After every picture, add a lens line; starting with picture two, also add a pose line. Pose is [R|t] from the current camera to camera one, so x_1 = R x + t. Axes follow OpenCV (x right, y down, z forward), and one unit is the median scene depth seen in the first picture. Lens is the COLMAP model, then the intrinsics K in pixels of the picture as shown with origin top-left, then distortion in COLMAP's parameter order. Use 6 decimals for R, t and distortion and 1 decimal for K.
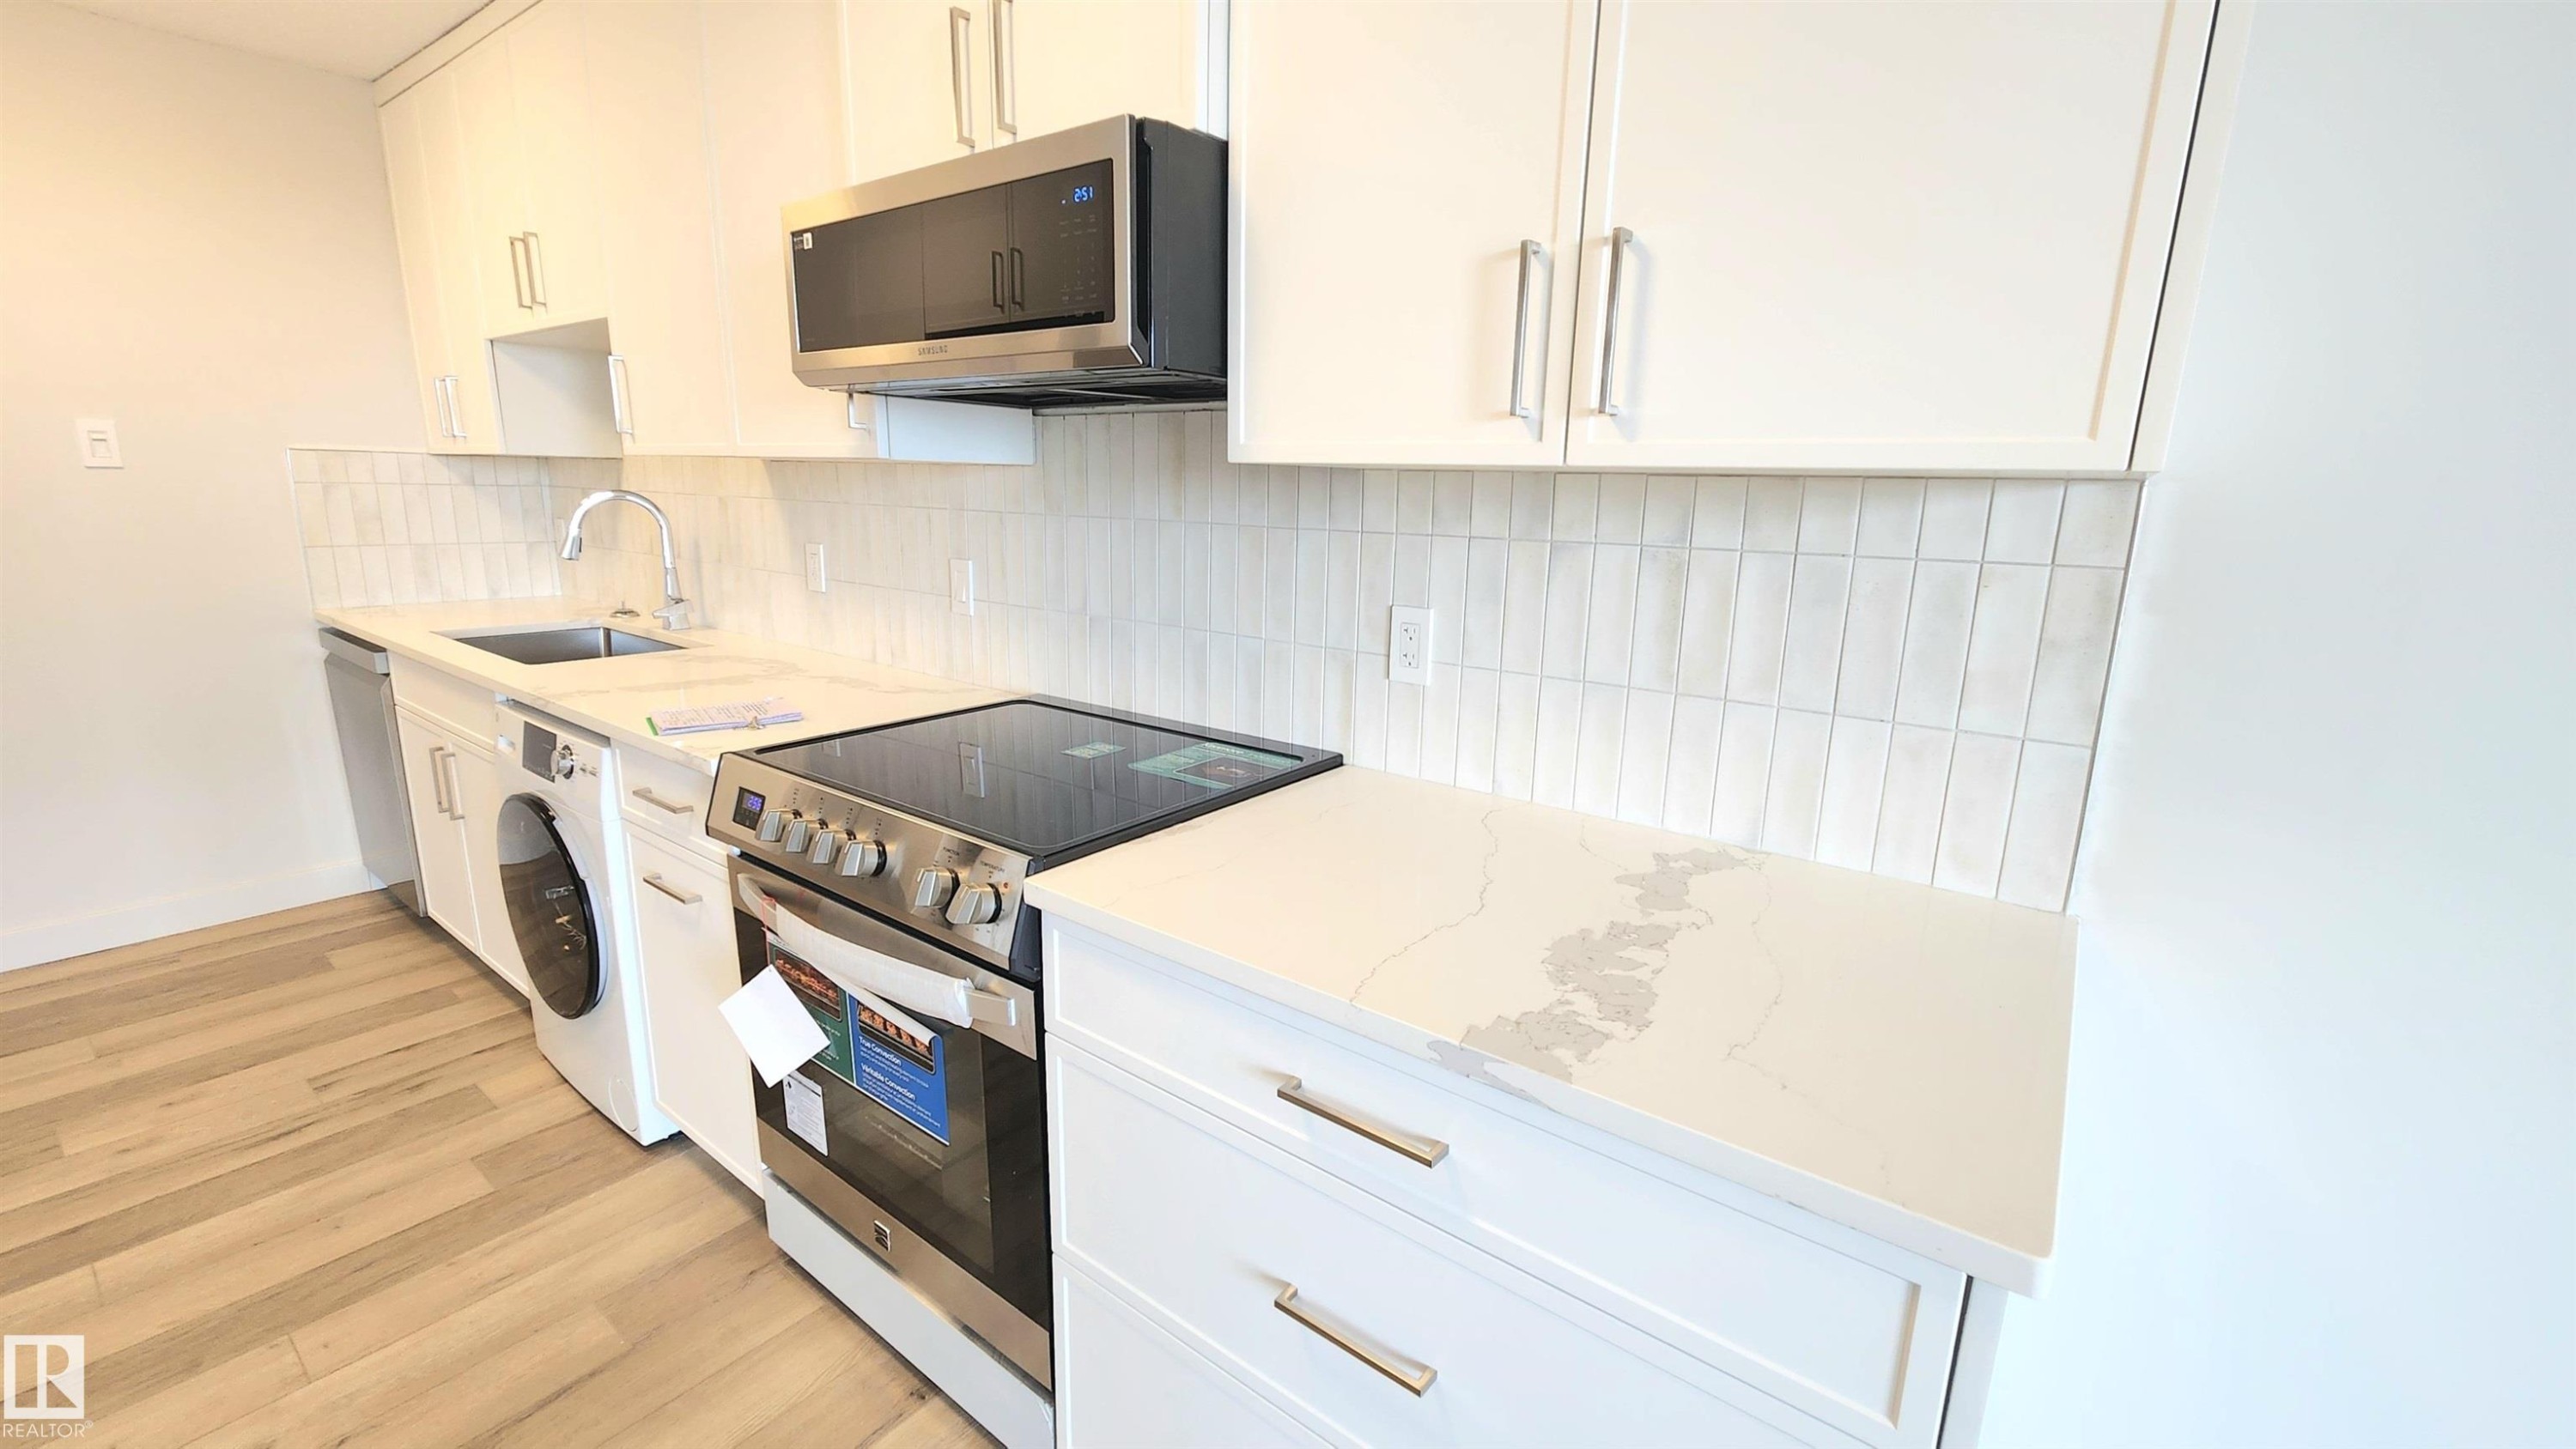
lens RADIAL K [[1050.4, 0, 1283.2], [0, 1050.4, 724.0], [0, 0, 1]] dist [-0.000062, -0.000322]
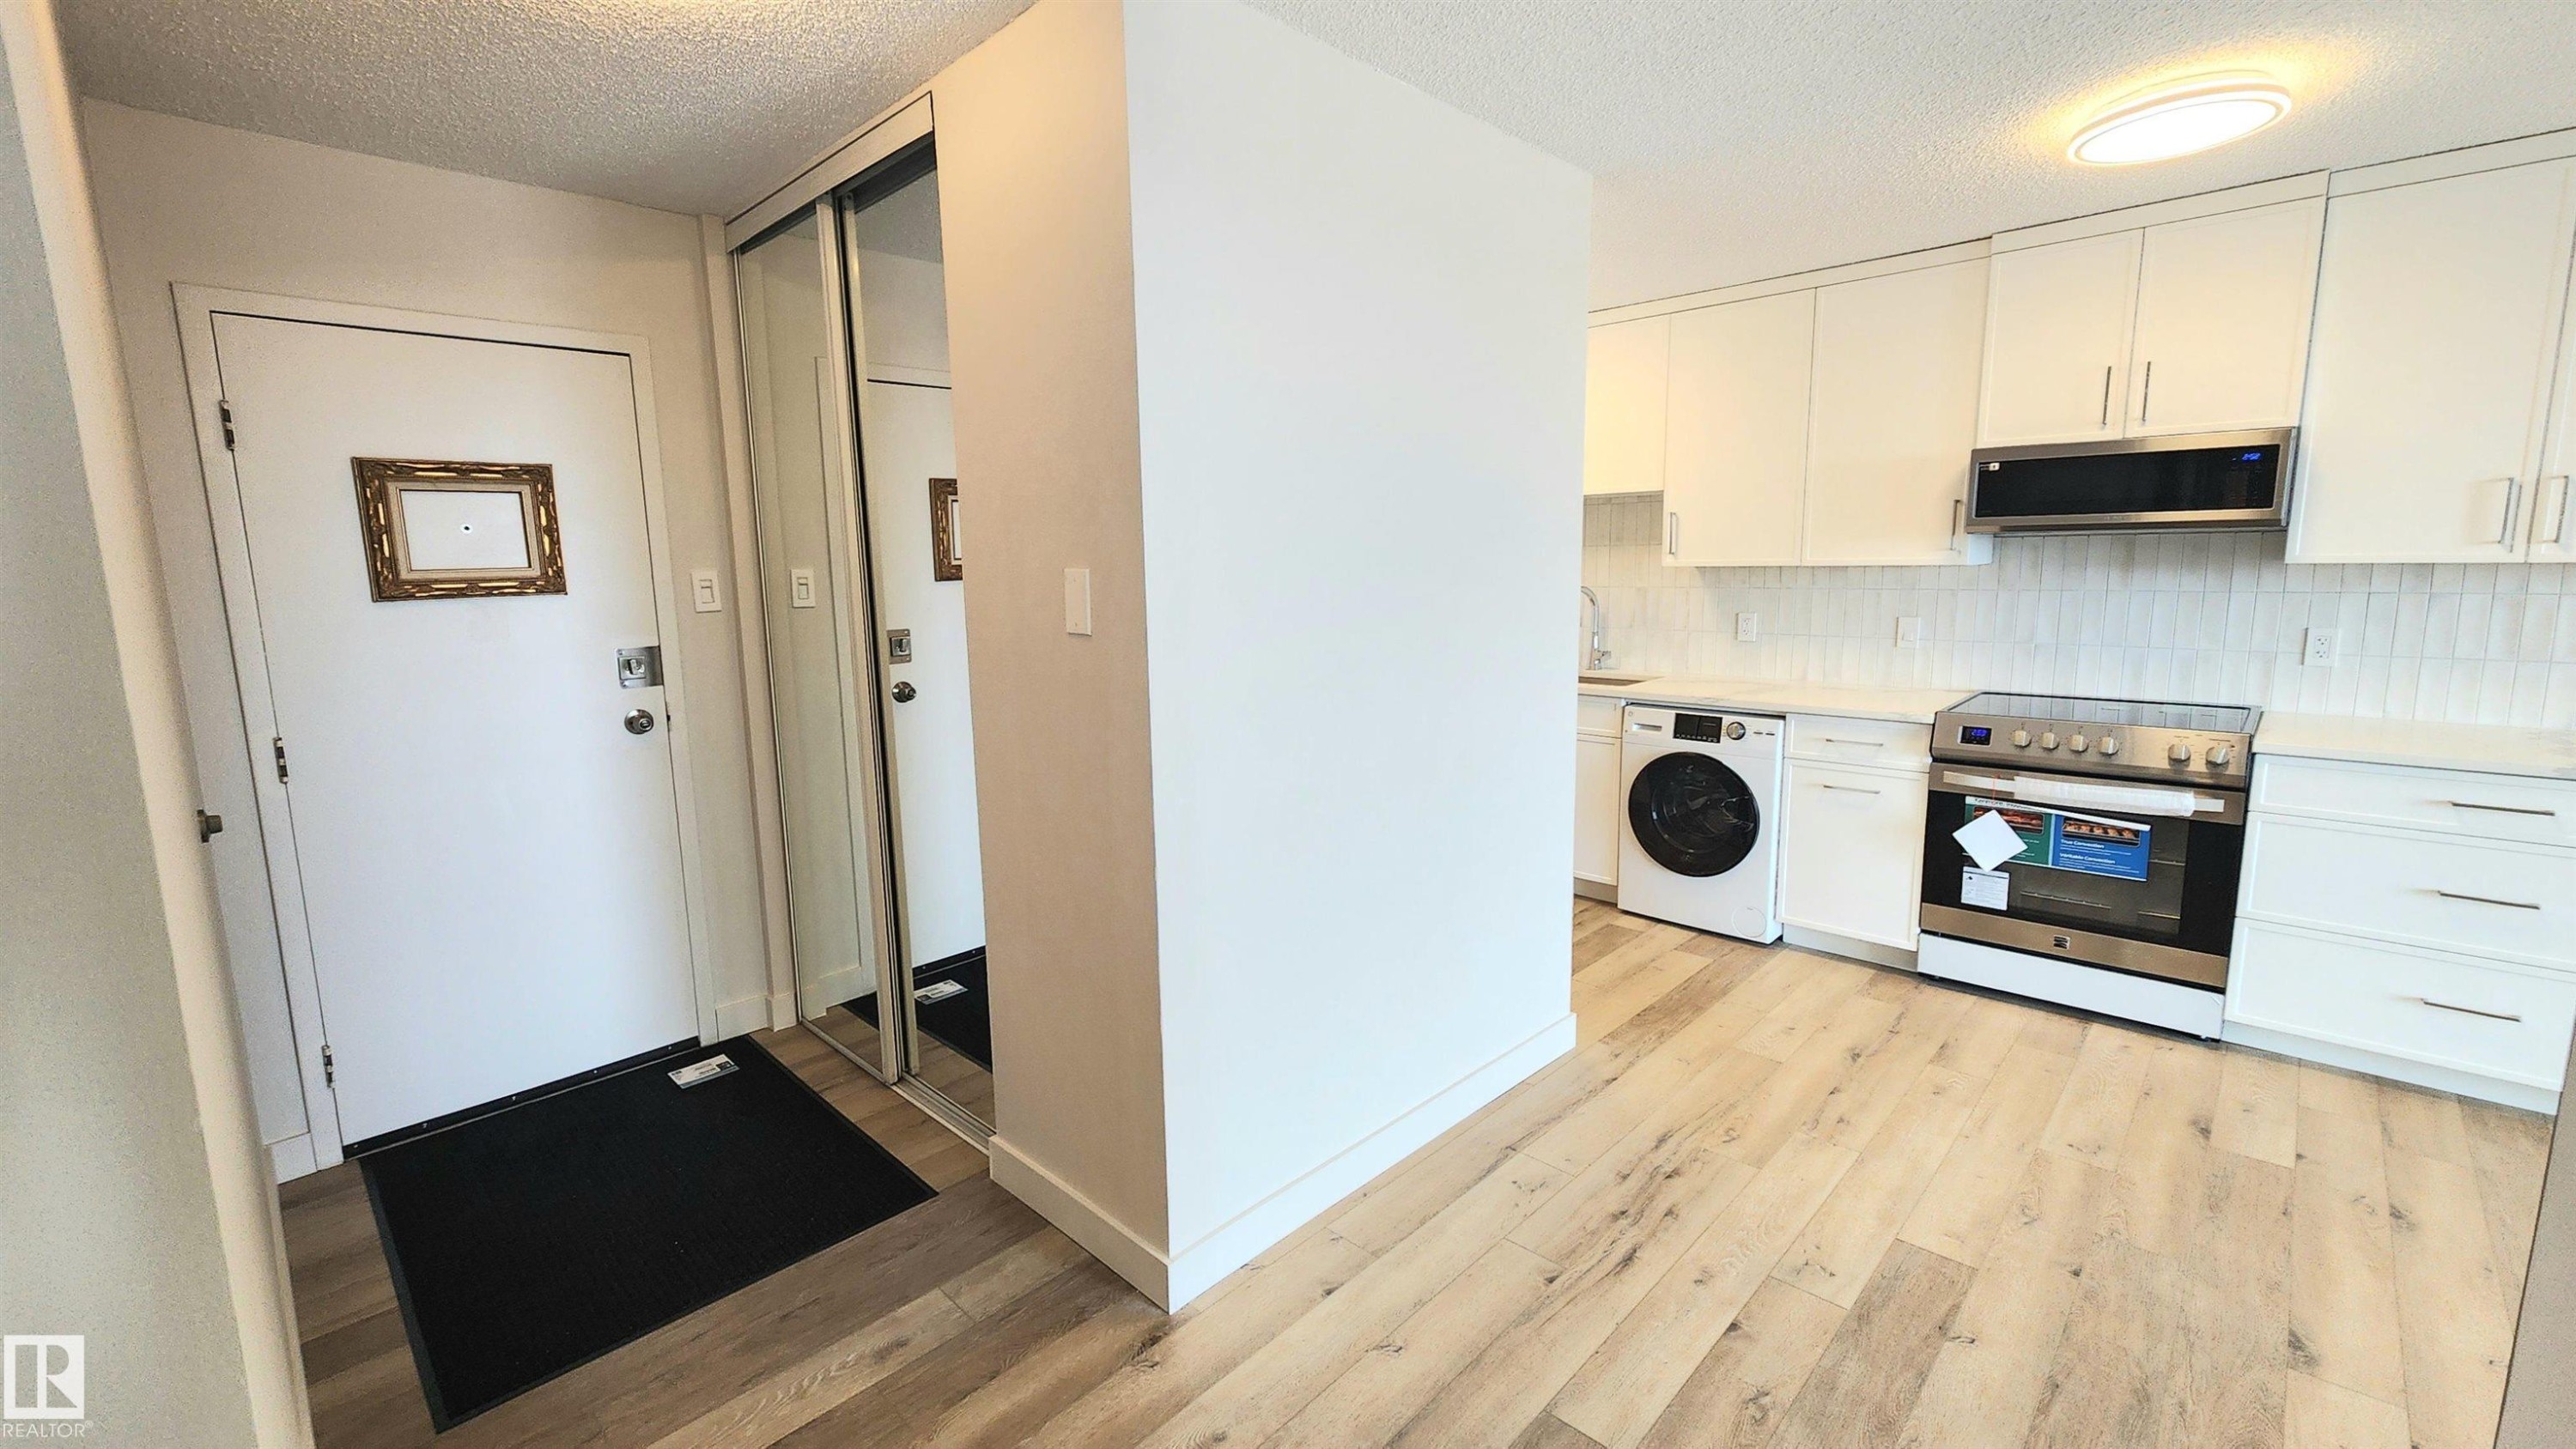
lens RADIAL K [[1050.4, 0, 1287.8], [0, 1050.4, 713.4], [0, 0, 1]] dist [-0.000062, -0.000322]
pose [[0.989763, -0.026952, -0.140150, -1.567061], [0.016746, 0.997154, -0.073503, 0.166991], [0.141732, 0.070404, 0.987398, -1.260156]]
